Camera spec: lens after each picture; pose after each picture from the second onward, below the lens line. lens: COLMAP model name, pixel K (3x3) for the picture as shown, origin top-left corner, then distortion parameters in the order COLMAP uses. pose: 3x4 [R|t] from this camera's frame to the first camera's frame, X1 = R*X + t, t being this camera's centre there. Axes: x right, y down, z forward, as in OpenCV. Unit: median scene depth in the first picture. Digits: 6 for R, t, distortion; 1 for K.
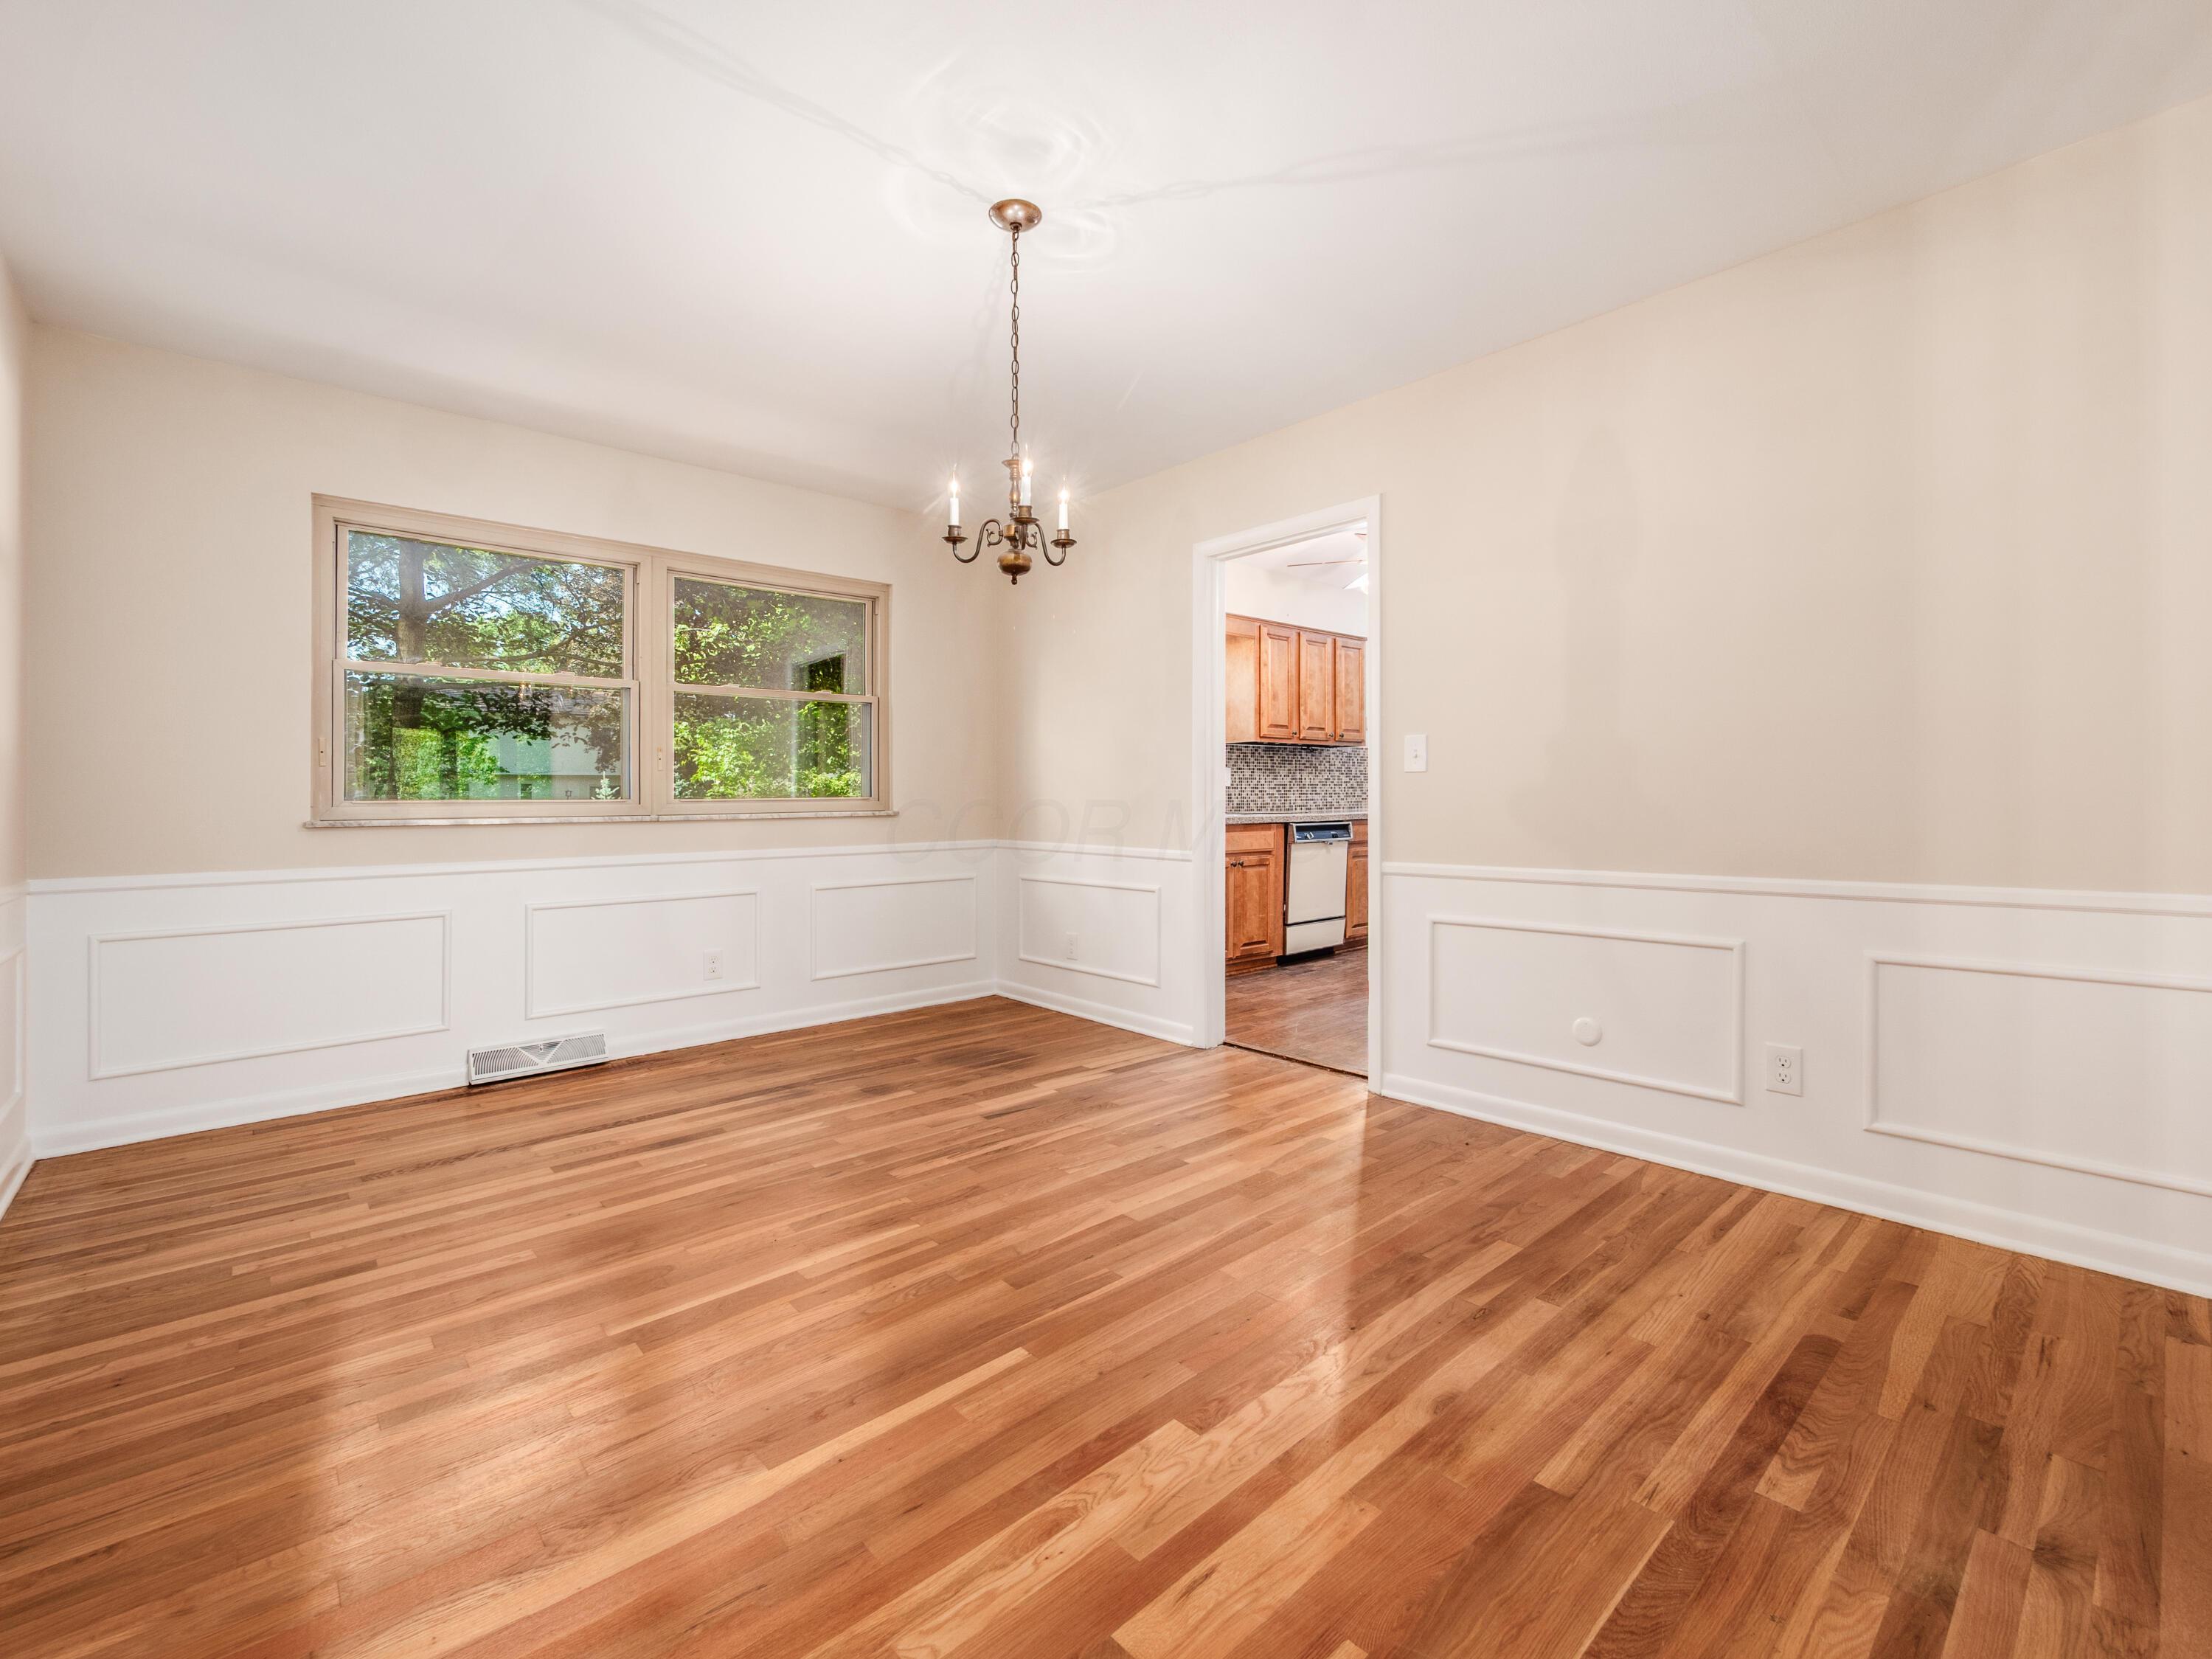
lens RADIAL K [[979.9, 0, 1105.6], [0, 979.9, 790.3], [0, 0, 1]] dist [-0.011229, 0.006214]
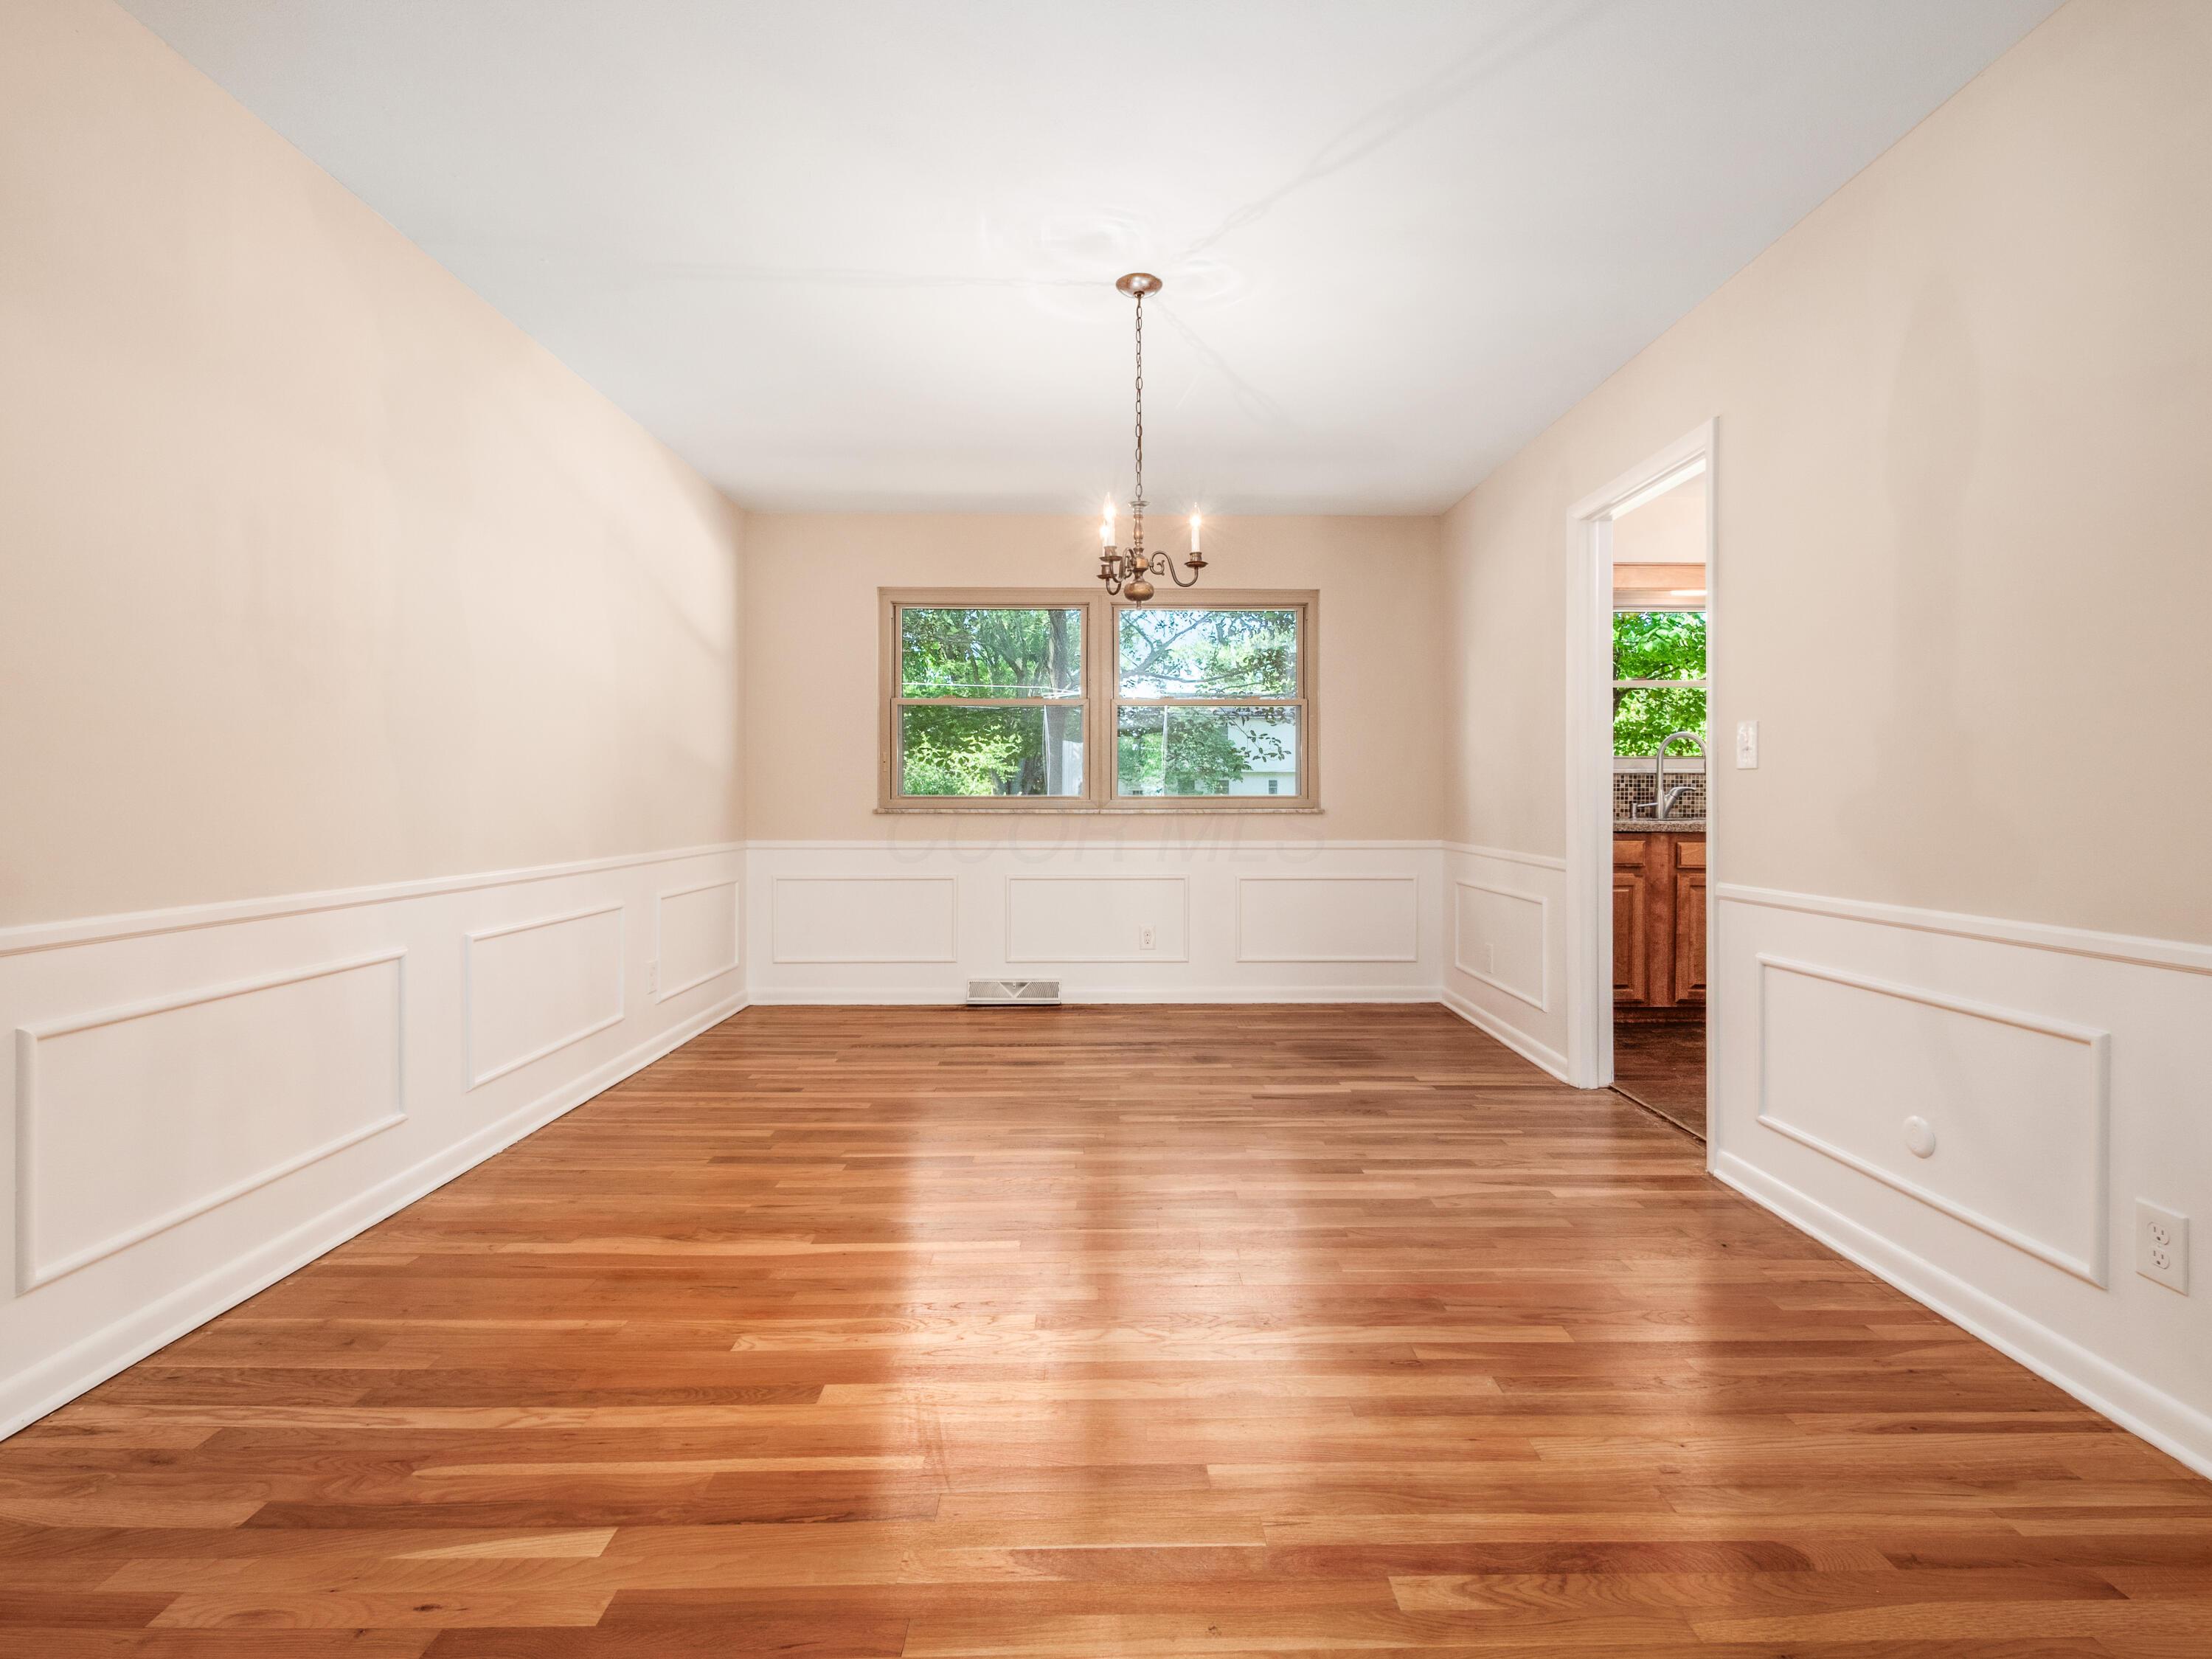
lens RADIAL K [[1024.2, 0, 1109.5], [0, 1024.2, 798.7], [0, 0, 1]] dist [-0.003177, 0.000125]
pose [[0.753837, 0.009200, -0.656997, 0.548115], [-0.001406, 0.999922, 0.012389, -0.004901], [0.657060, -0.008415, 0.753792, 0.064514]]
